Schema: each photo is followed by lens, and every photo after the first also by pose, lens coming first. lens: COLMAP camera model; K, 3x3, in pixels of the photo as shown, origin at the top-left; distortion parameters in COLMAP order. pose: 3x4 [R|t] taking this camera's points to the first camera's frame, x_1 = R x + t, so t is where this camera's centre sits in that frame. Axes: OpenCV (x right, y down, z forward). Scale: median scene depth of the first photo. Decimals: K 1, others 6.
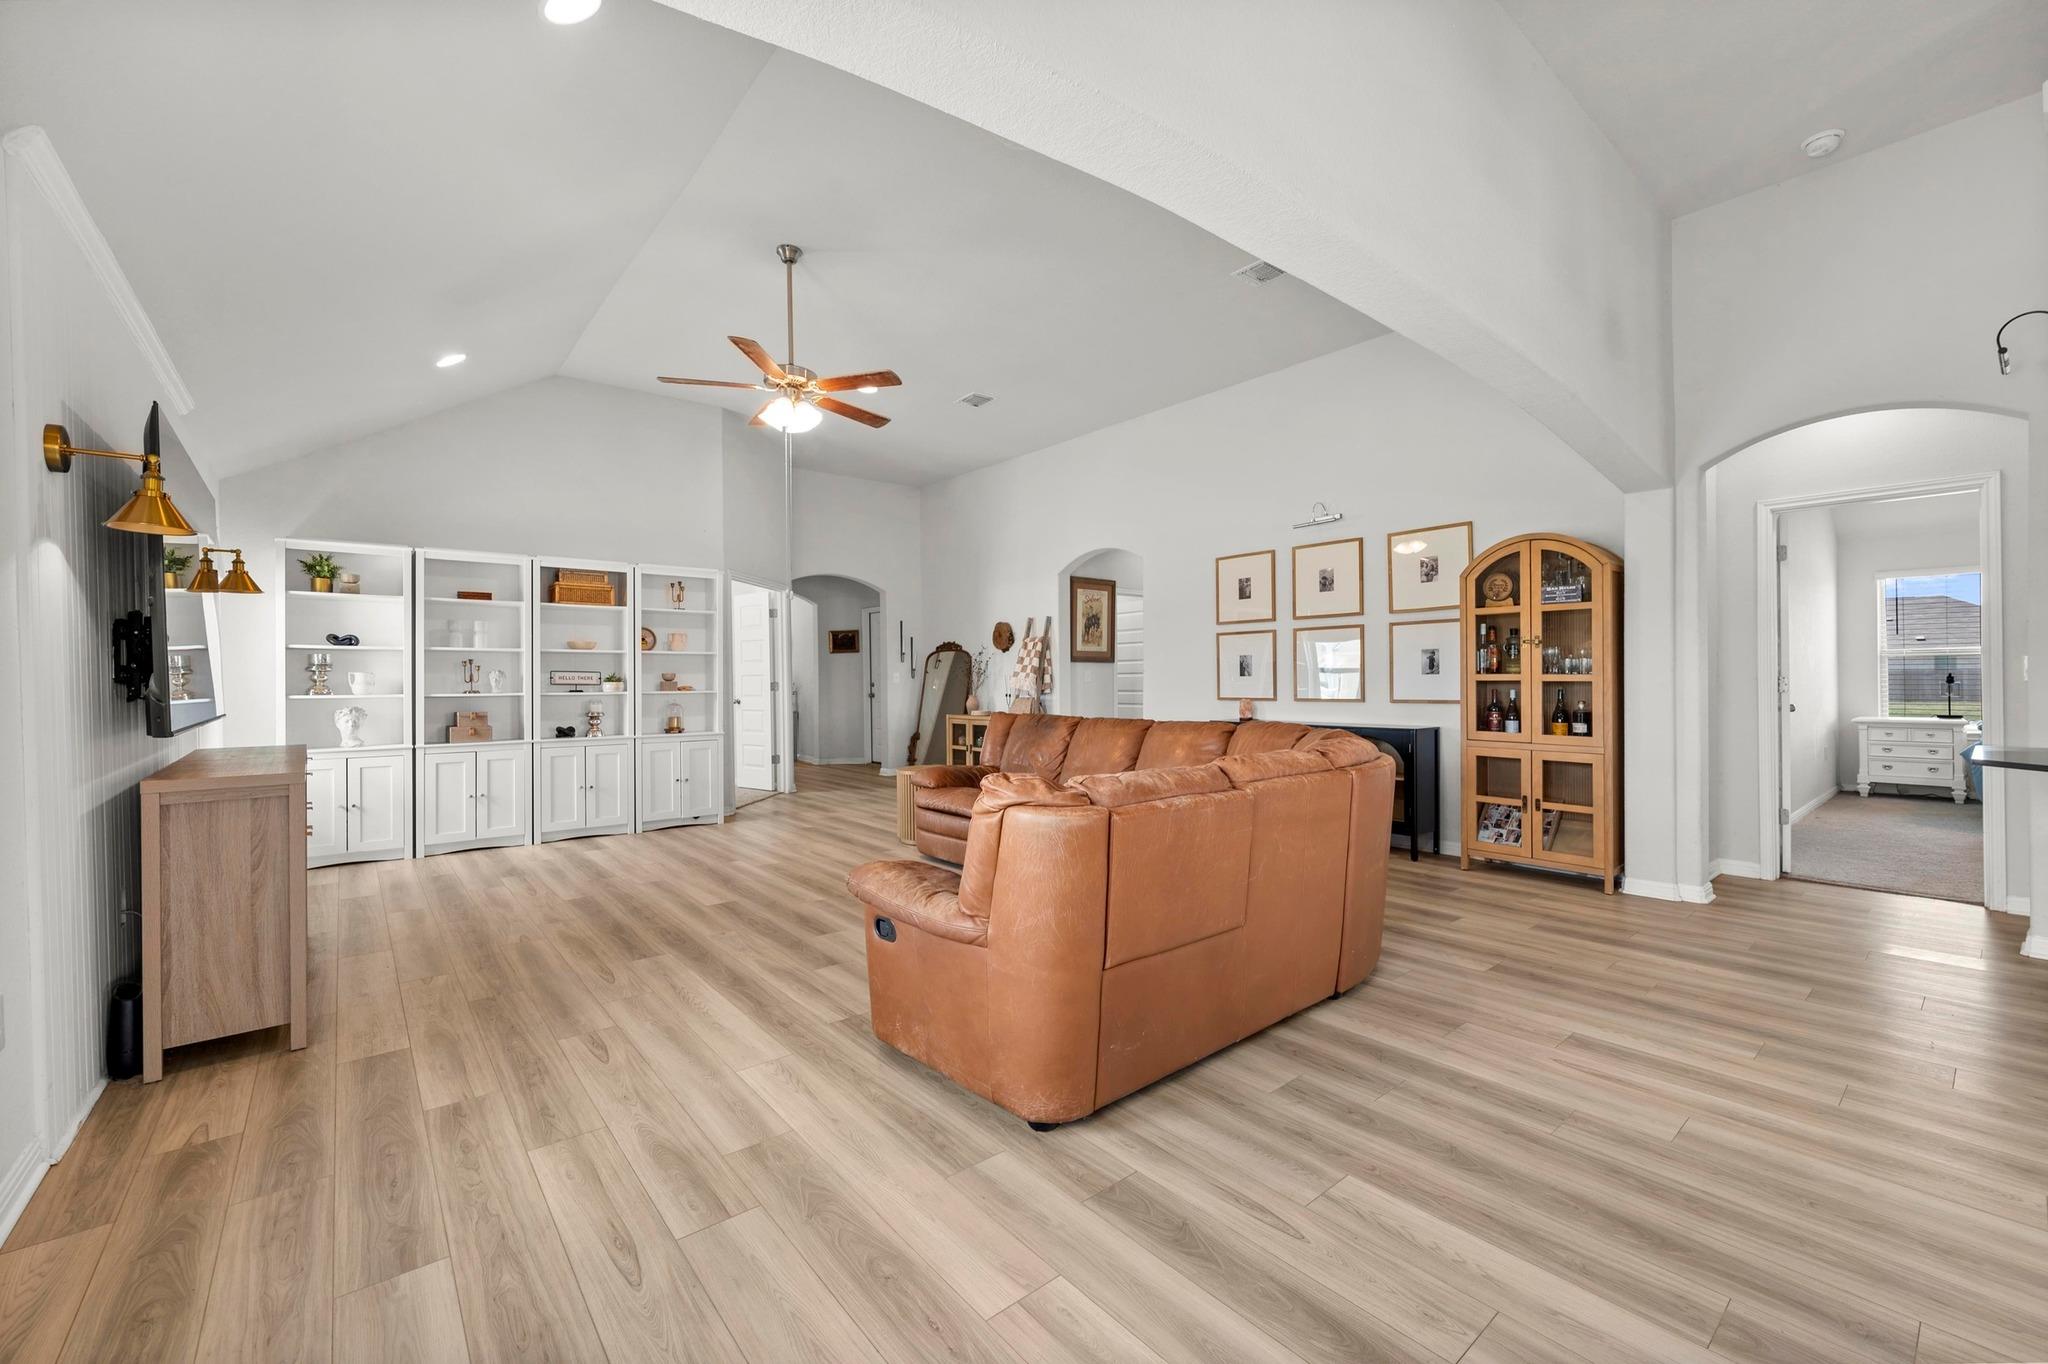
lens RADIAL K [[811.9, 0, 1024.0], [0, 811.9, 682.0], [0, 0, 1]] dist [-0.000982, -0.000096]
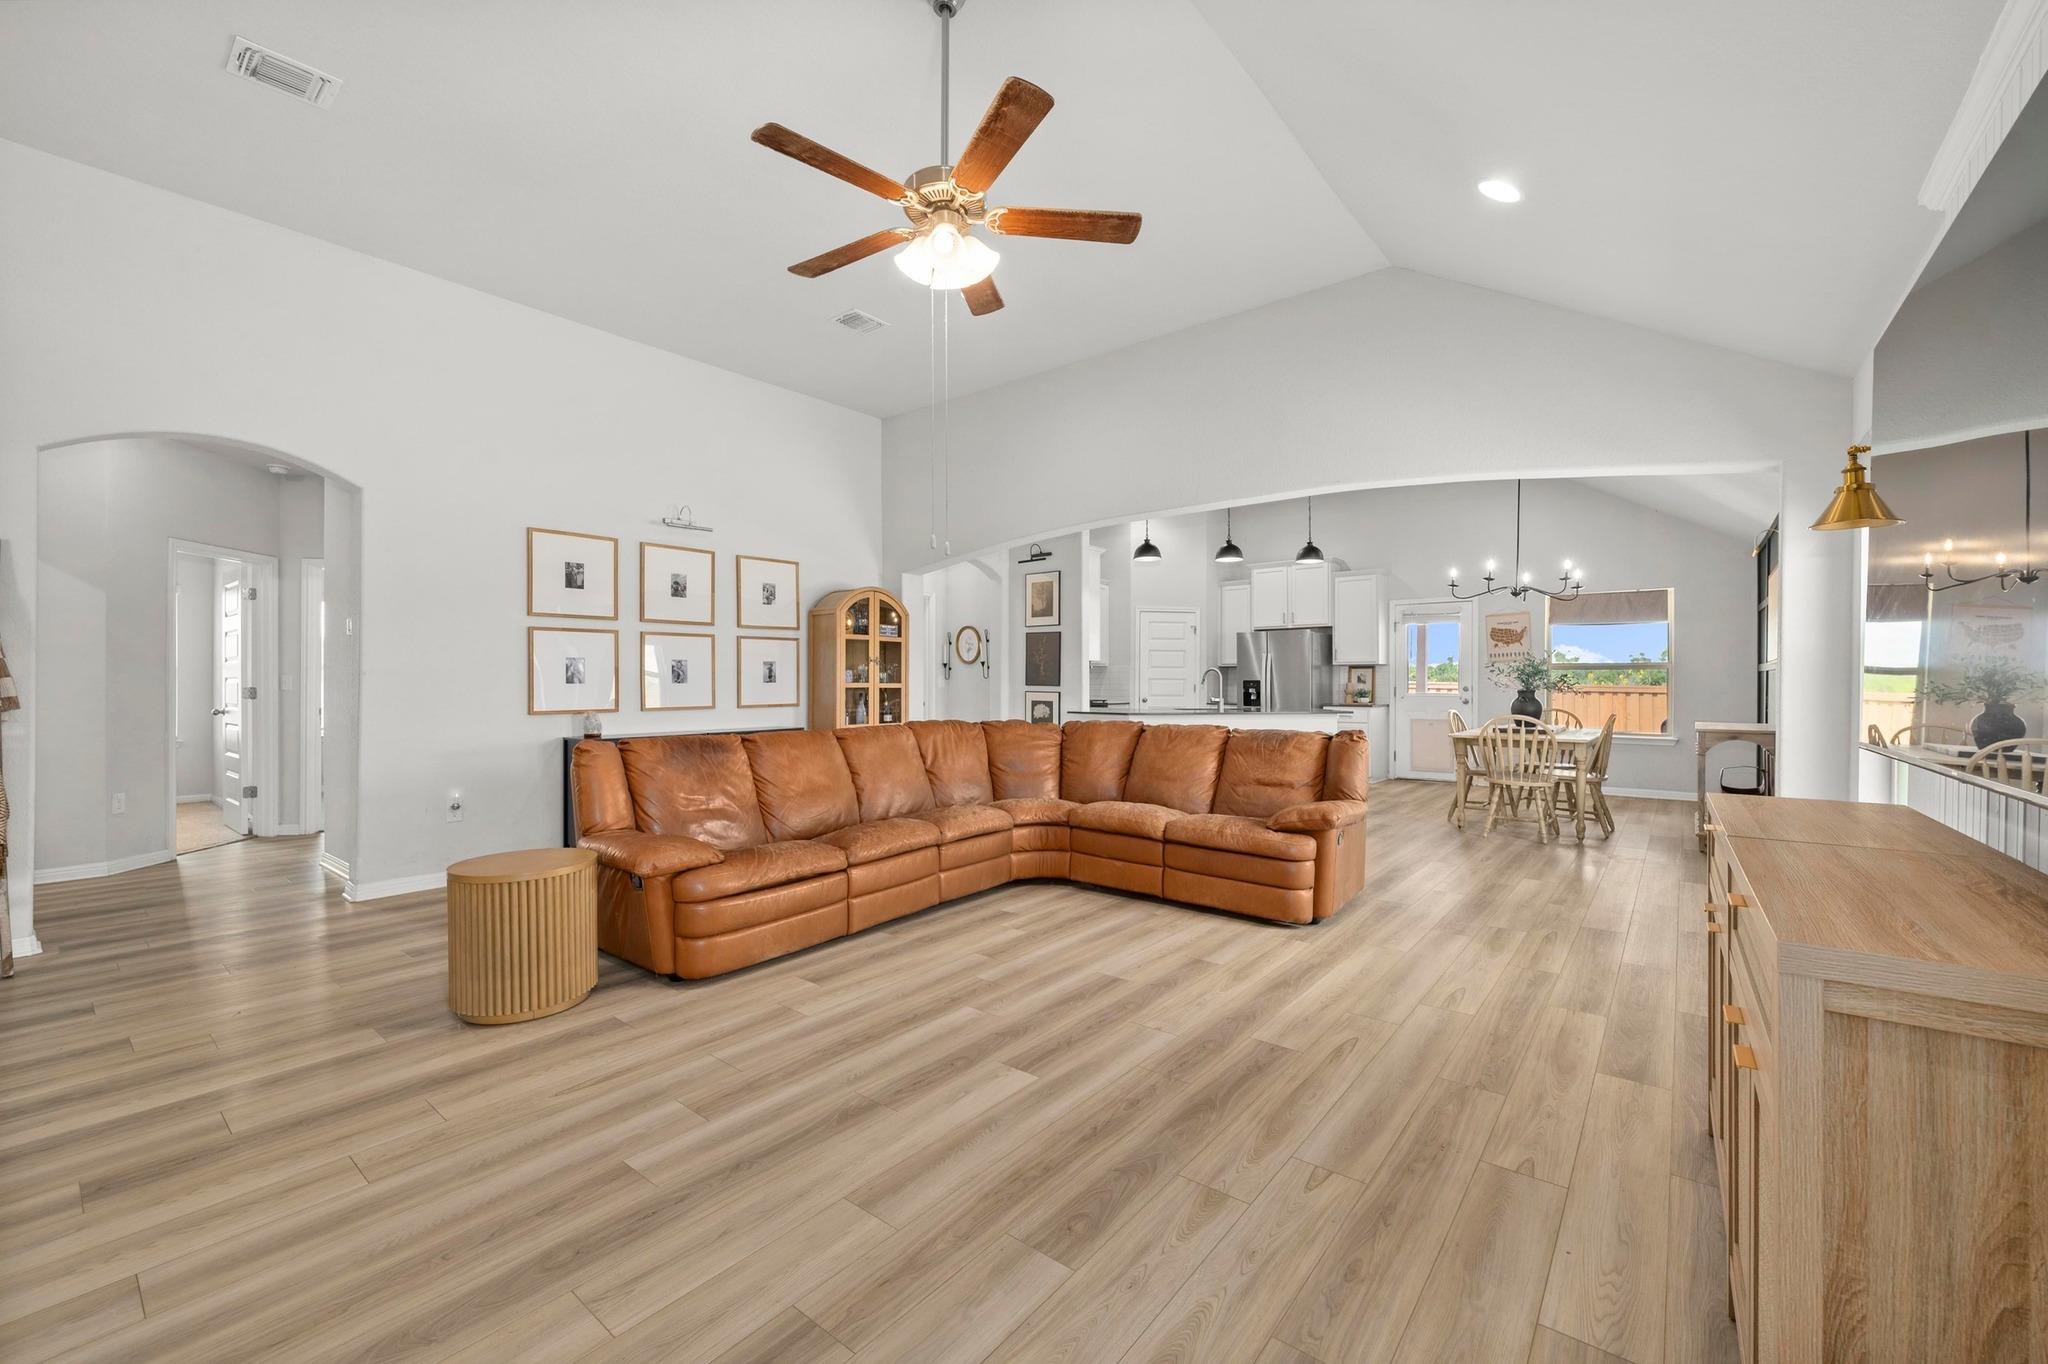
lens RADIAL K [[811.9, 0, 1024.0], [0, 811.9, 682.0], [0, 0, 1]] dist [-0.000982, -0.000096]
pose [[-0.186216, 0.008169, 0.982475, -1.017253], [0.007047, 0.999951, -0.006979, 0.000177], [-0.982484, 0.005624, -0.186264, 1.188881]]
